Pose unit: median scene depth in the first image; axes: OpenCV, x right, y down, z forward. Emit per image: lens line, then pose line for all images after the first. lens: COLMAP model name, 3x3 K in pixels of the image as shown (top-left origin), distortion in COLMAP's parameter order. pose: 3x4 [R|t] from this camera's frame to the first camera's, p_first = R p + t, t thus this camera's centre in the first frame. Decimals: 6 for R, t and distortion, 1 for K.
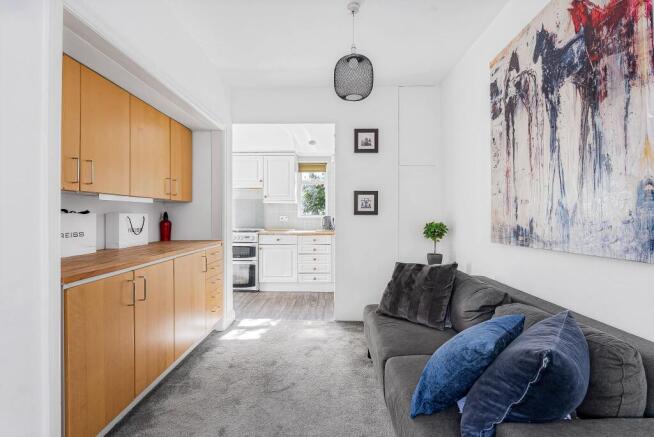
lens RADIAL K [[291.5, 0, 327.0], [0, 291.5, 216.4], [0, 0, 1]] dist [-0.013832, 0.000592]
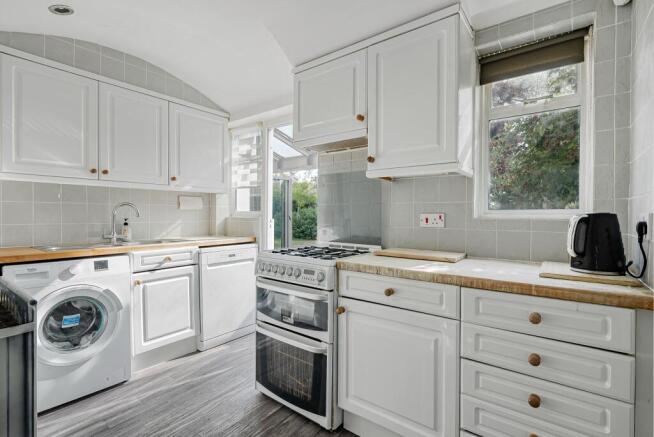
lens RADIAL K [[304.7, 0, 322.8], [0, 304.7, 216.2], [0, 0, 1]] dist [-0.015969, -0.000041]
pose [[0.789281, 0.005962, -0.614003, -0.029908], [-0.002020, 0.999973, 0.007114, -0.000521], [0.614029, -0.004374, 0.789272, 0.715317]]
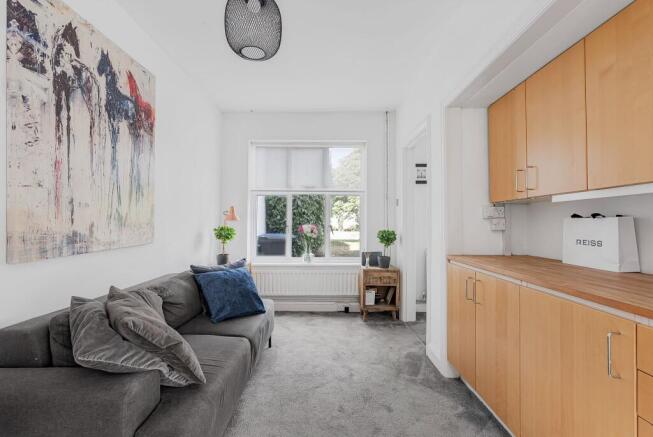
lens RADIAL K [[291.1, 0, 329.1], [0, 291.1, 219.0], [0, 0, 1]] dist [-0.013832, 0.000592]
pose [[-0.999823, -0.001232, -0.018767, -0.088964], [-0.001034, 0.999944, -0.010540, 0.002693], [0.018778, -0.010519, -0.999768, 1.899678]]
